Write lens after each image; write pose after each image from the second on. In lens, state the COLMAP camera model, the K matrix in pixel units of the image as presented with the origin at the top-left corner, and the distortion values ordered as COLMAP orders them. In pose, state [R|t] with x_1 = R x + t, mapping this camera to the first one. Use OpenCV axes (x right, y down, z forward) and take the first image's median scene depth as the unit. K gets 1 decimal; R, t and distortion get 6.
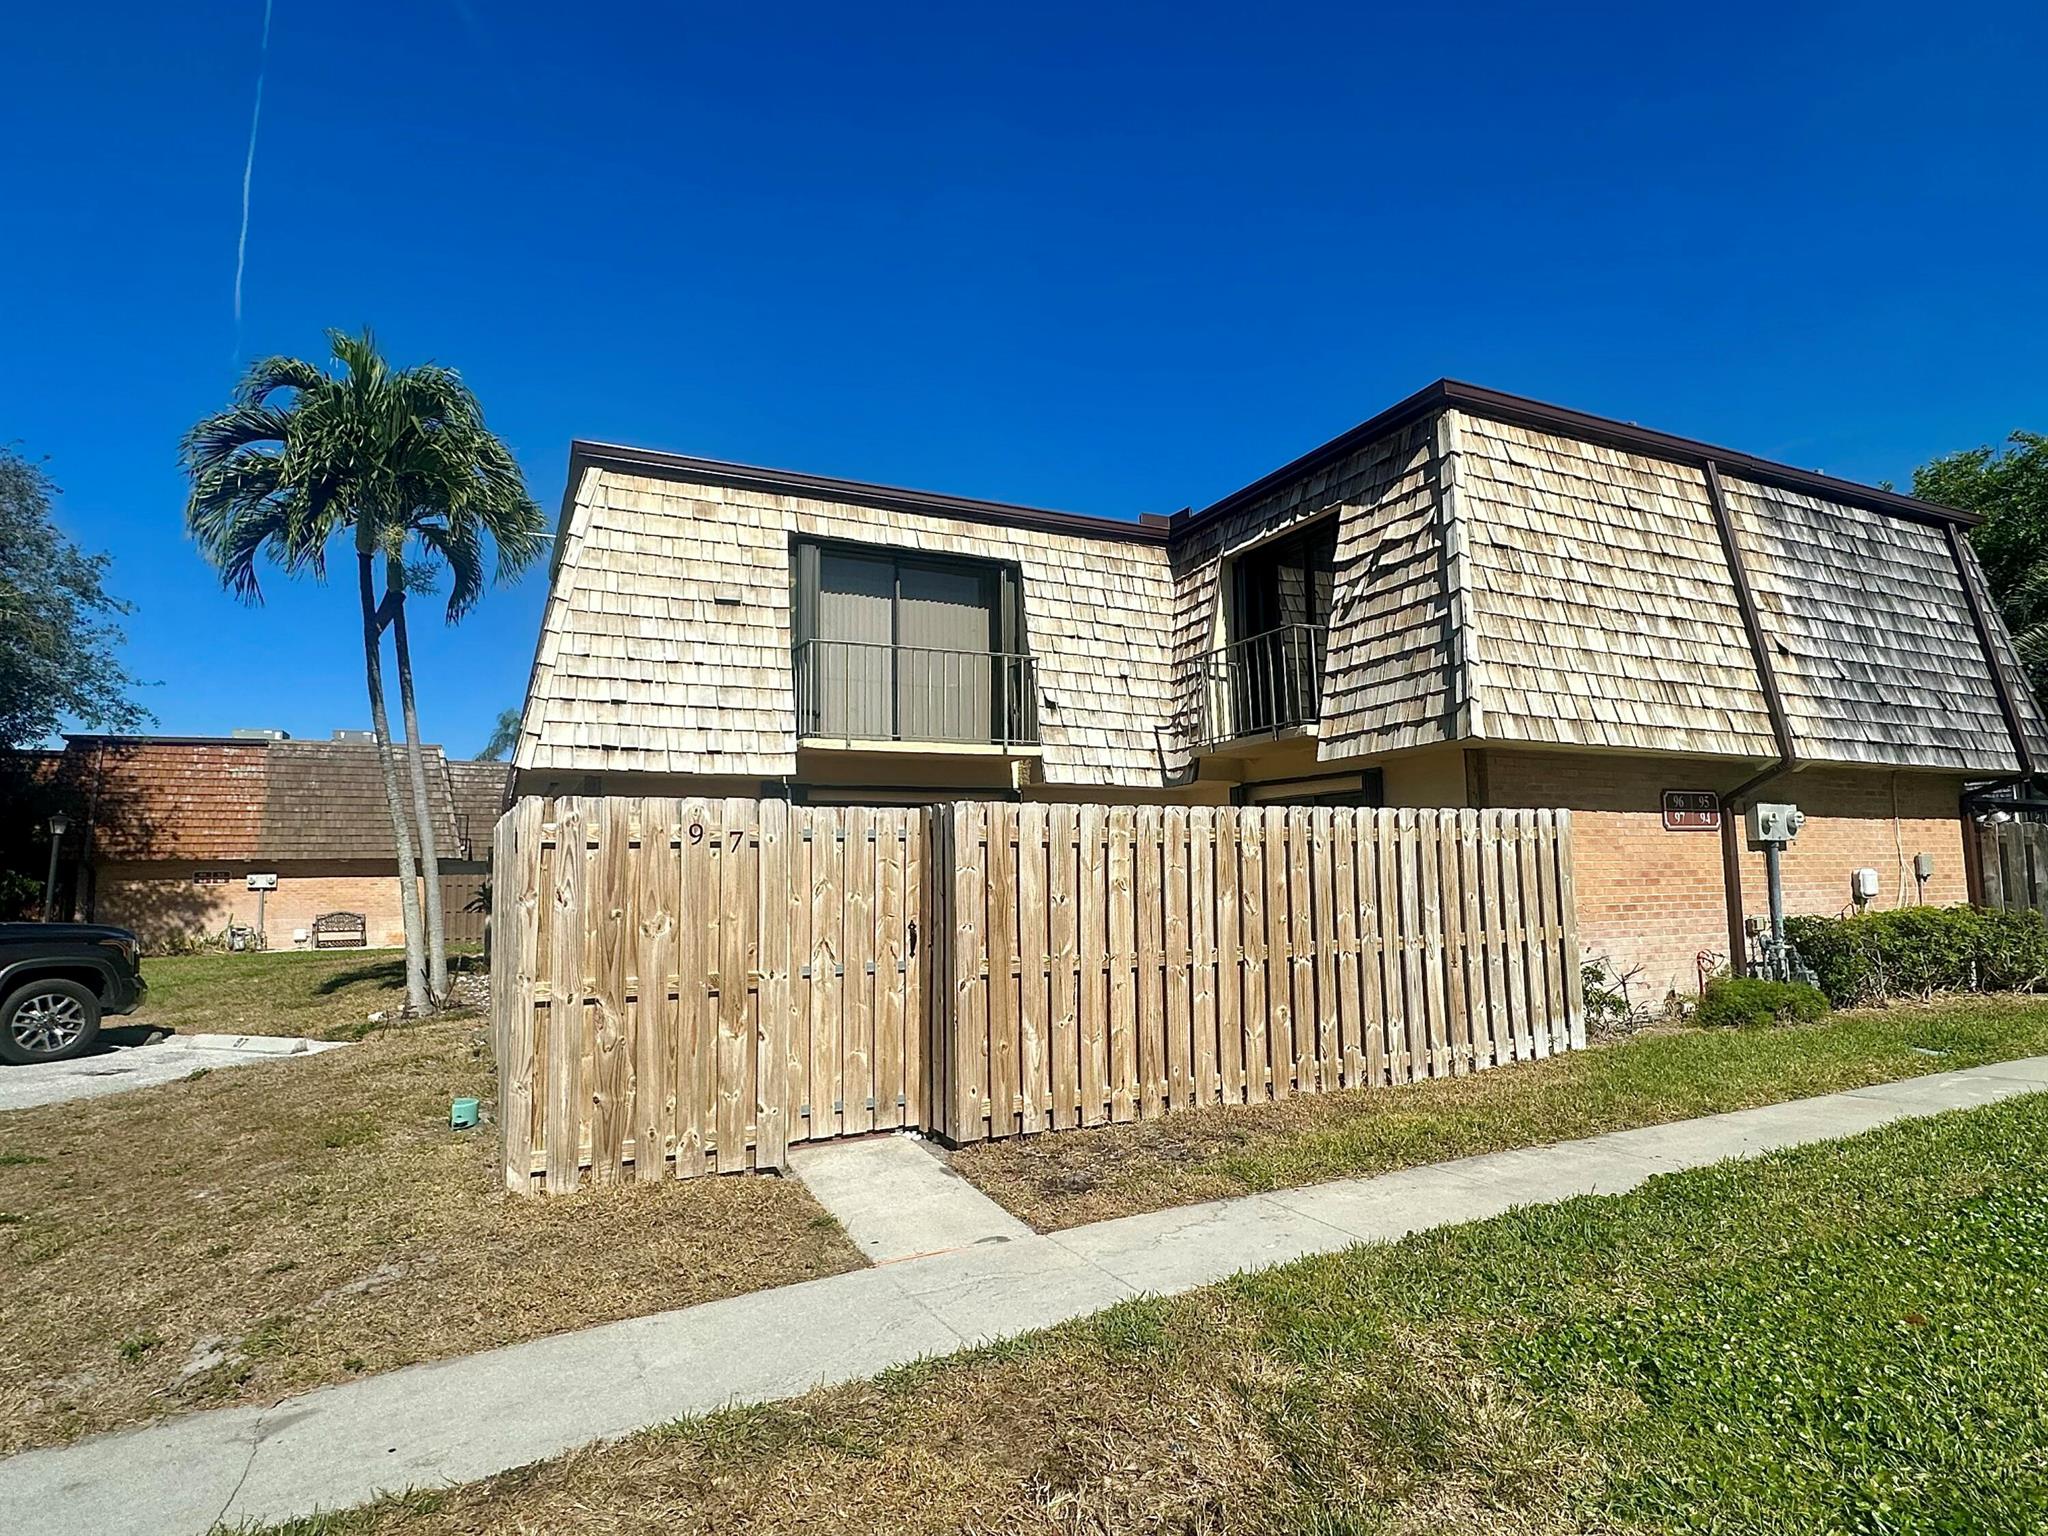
lens RADIAL K [[1087.3, 0, 1039.0], [0, 1087.3, 773.2], [0, 0, 1]] dist [-0.011747, -0.000775]
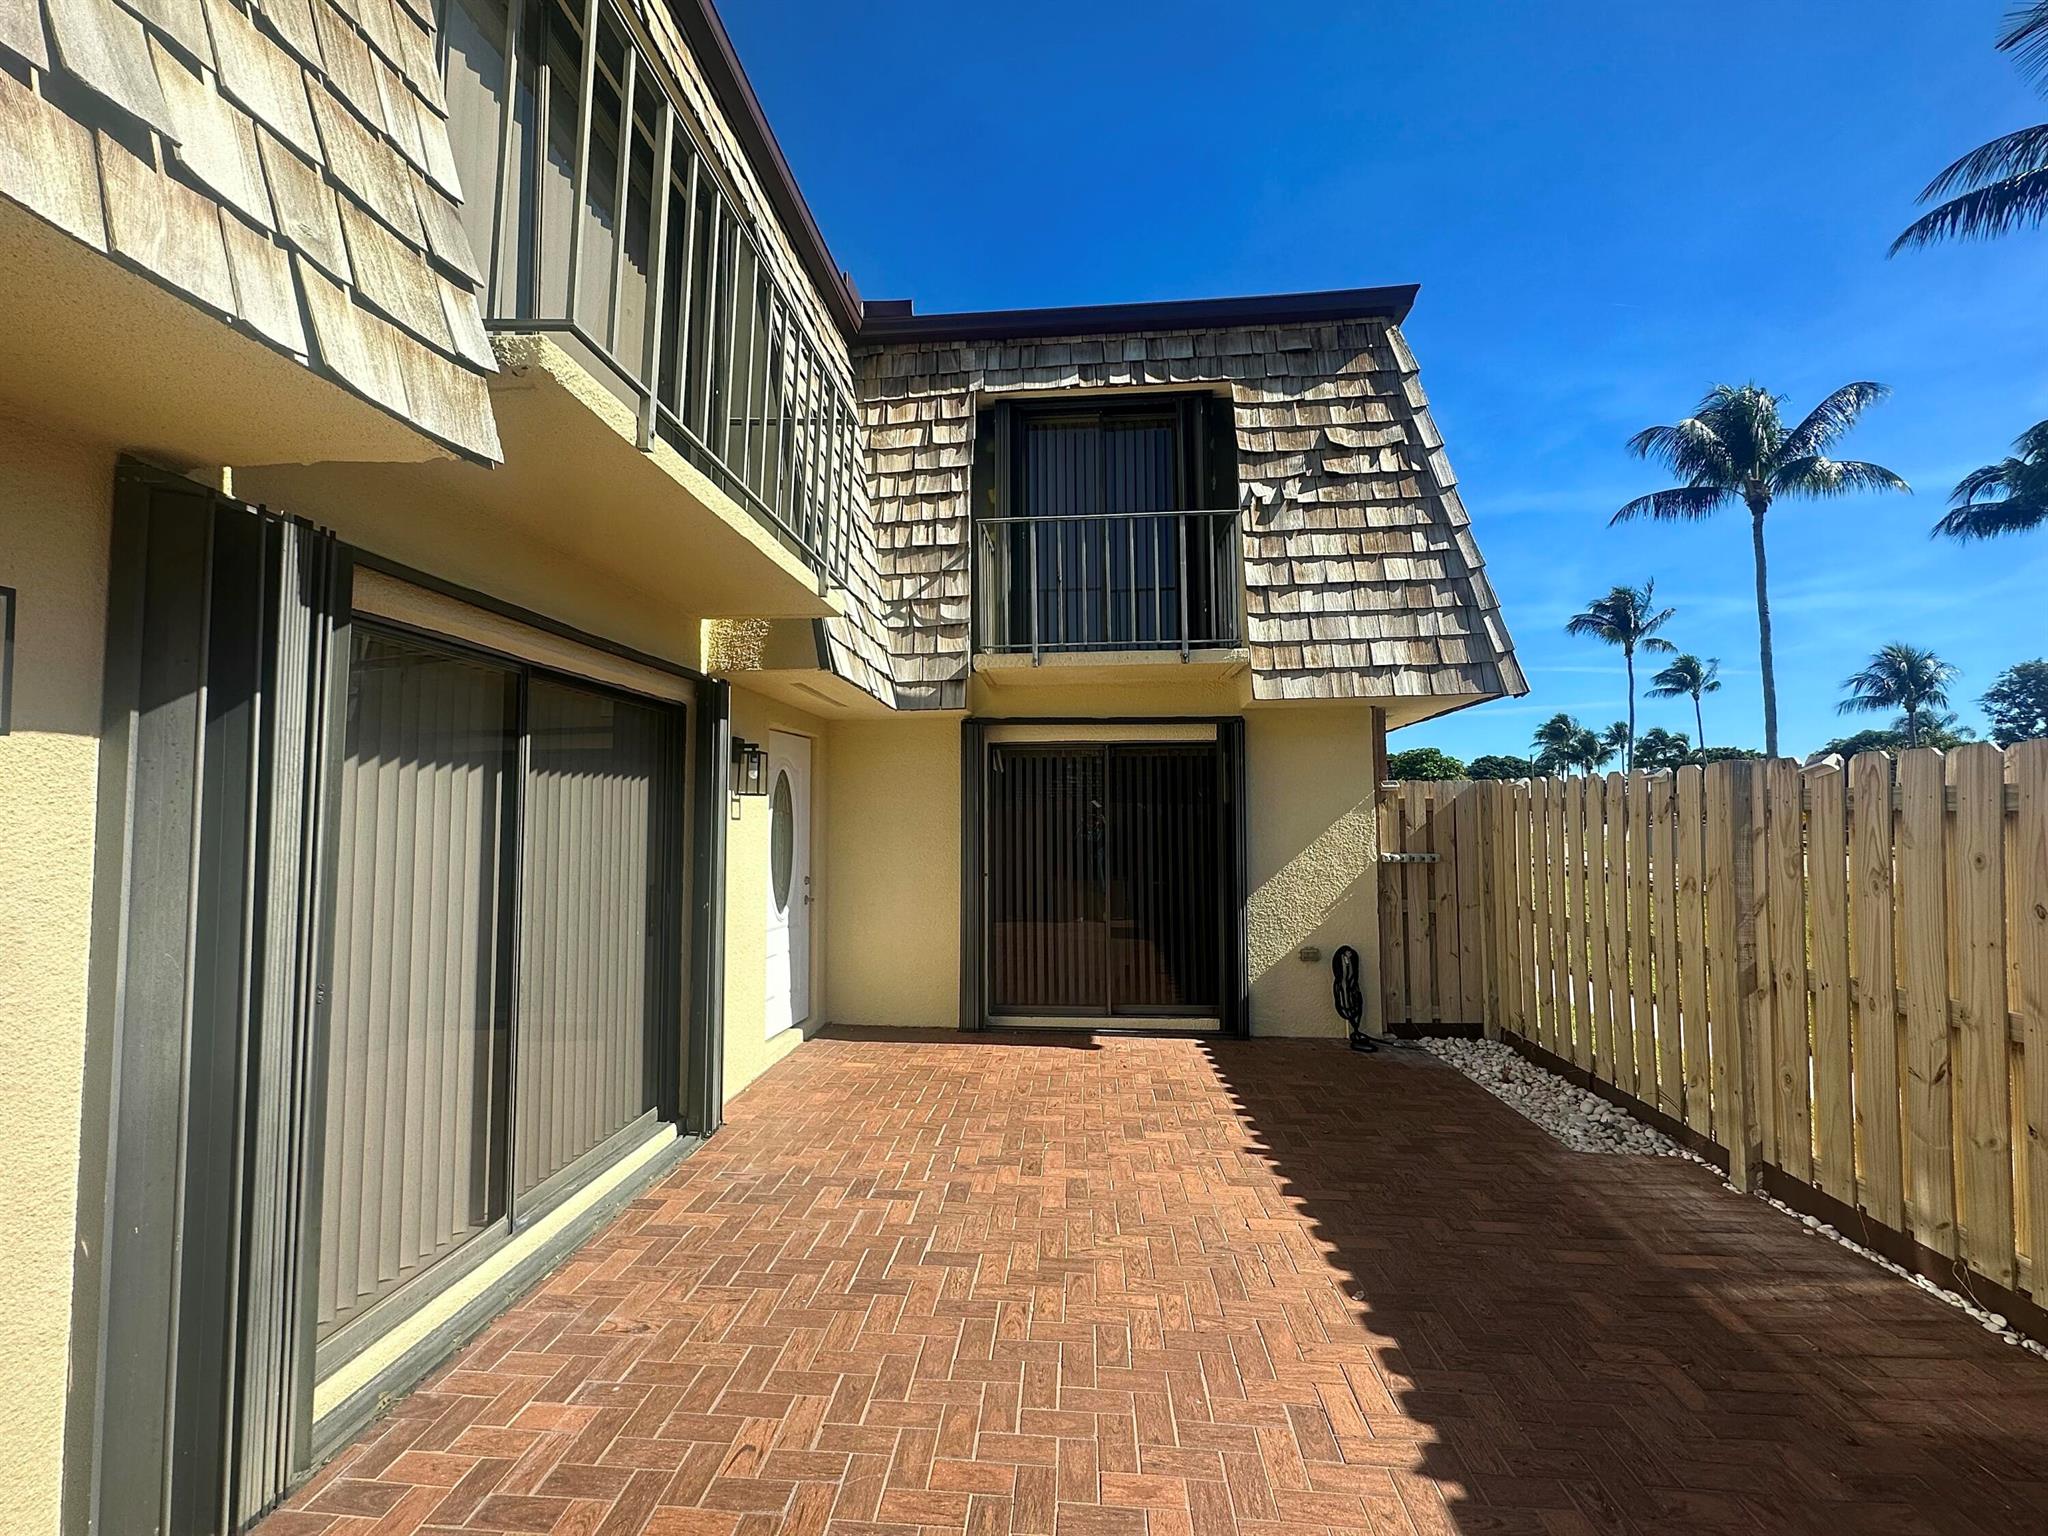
lens RADIAL K [[855.3, 0, 1020.8], [0, 855.3, 762.0], [0, 0, 1]] dist [-0.003877, -0.000209]
pose [[0.508714, 0.067856, 0.858257, -0.325783], [-0.082274, 0.996158, -0.029993, 0.062674], [-0.856995, -0.055354, 0.512343, 0.815489]]
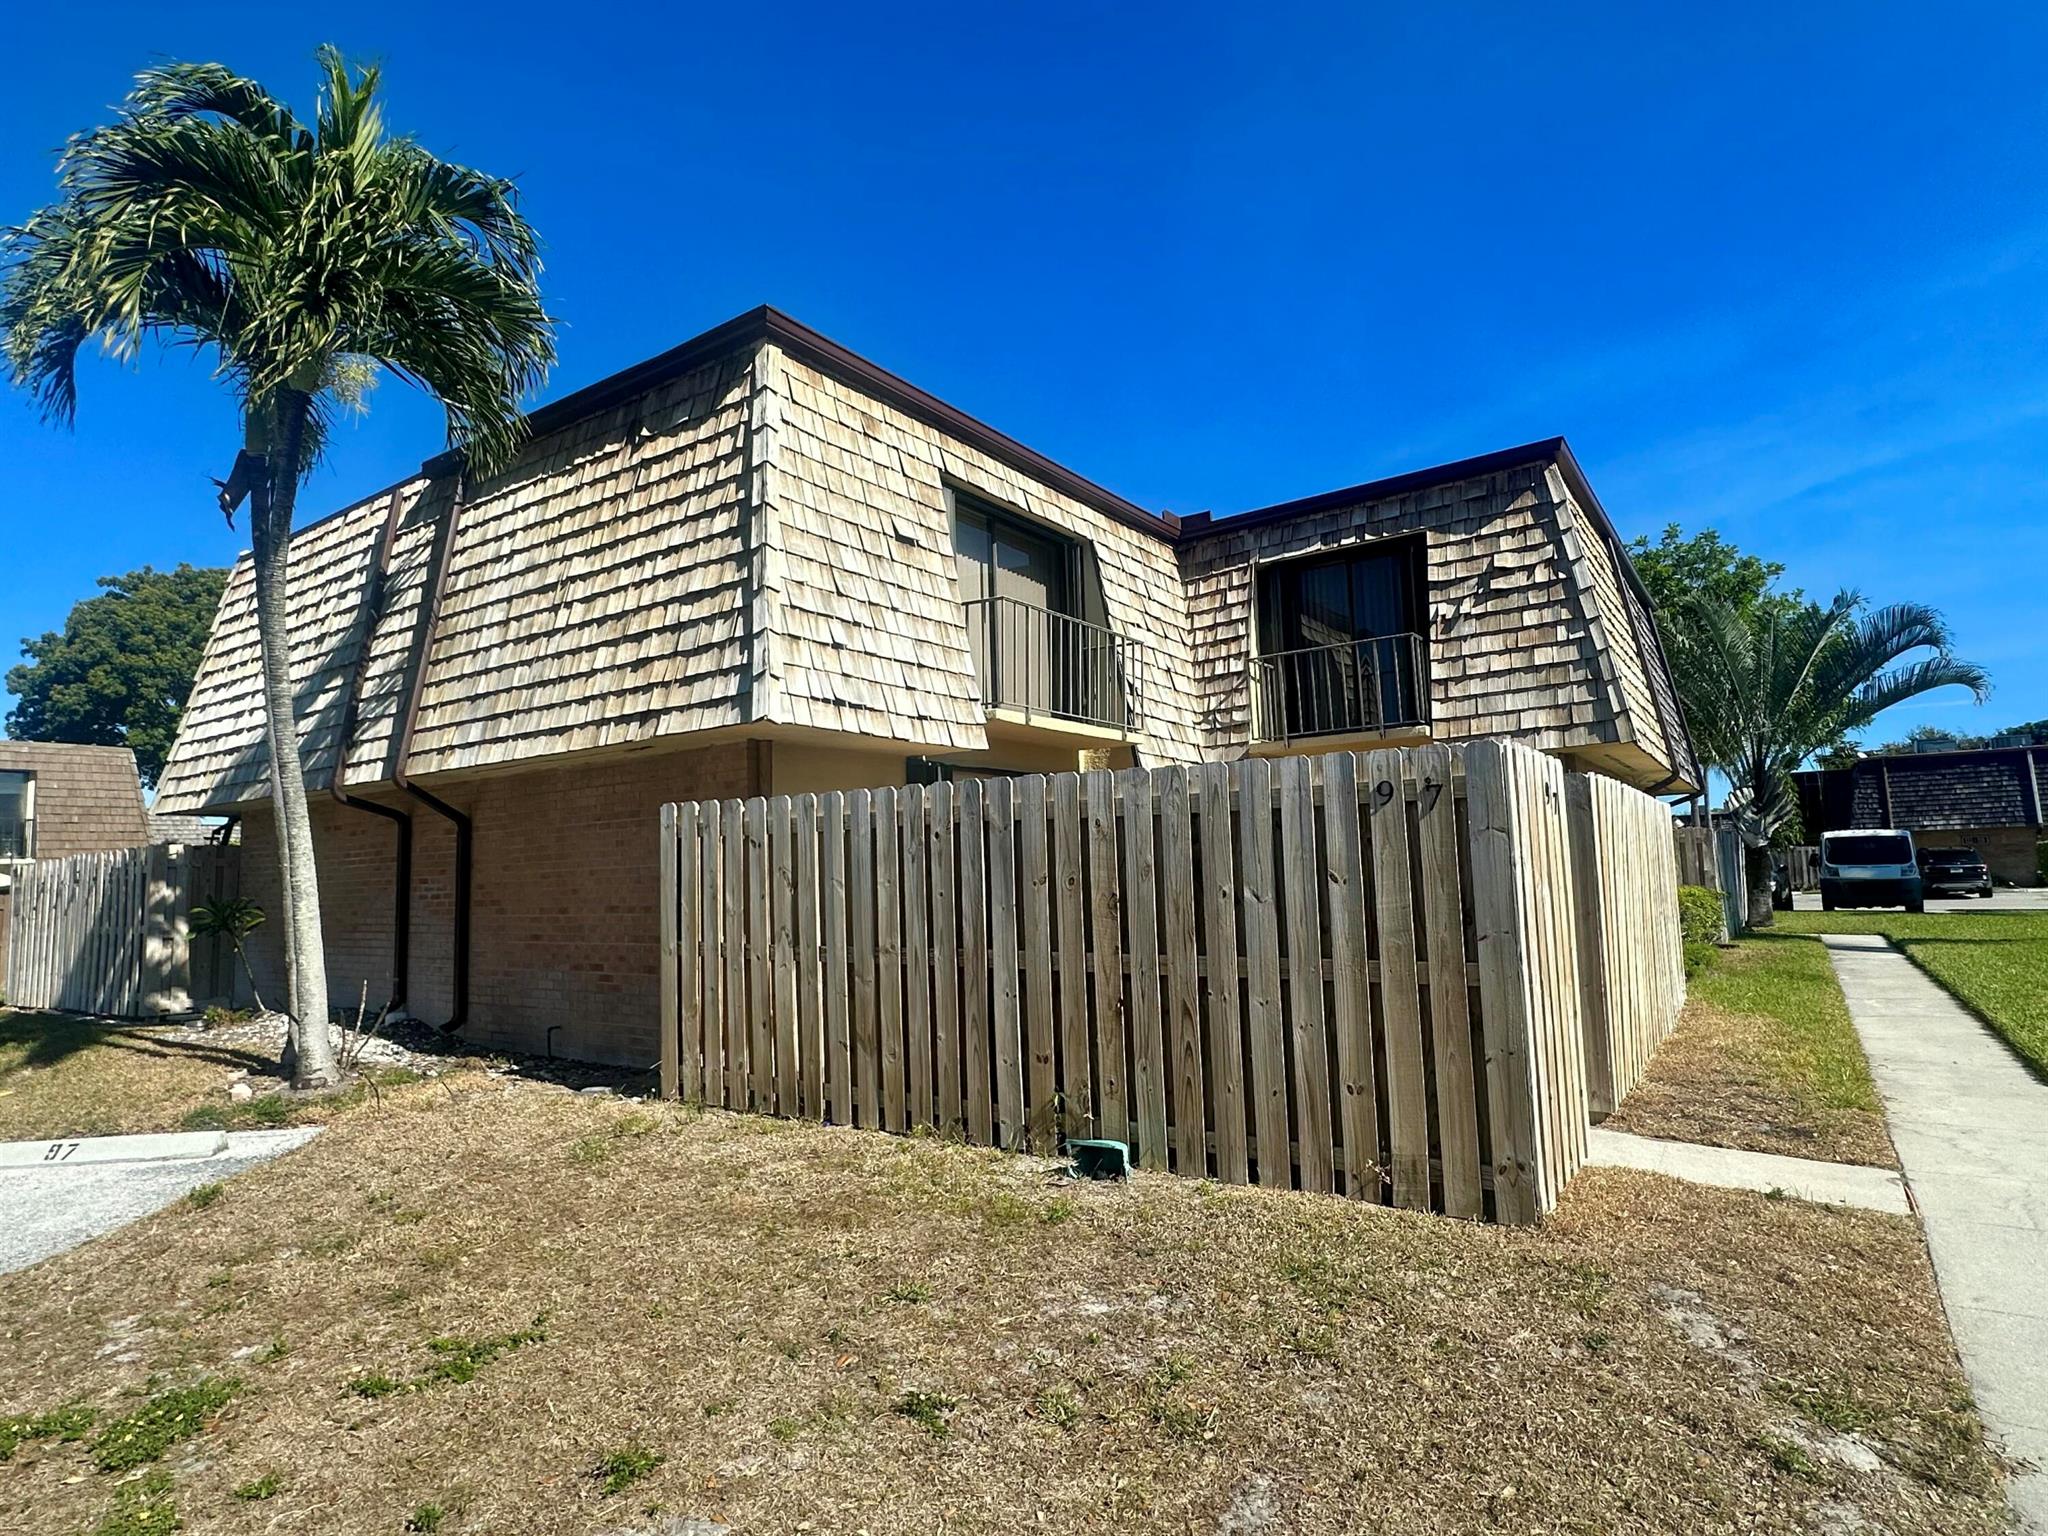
lens RADIAL K [[1087.3, 0, 1021.9], [0, 1087.3, 768.6], [0, 0, 1]] dist [-0.011747, -0.000775]
pose [[0.876780, 0.038727, 0.479330, -0.623024], [-0.028544, 0.999186, -0.028517, 0.041022], [-0.480044, 0.011321, 0.877171, 0.232103]]
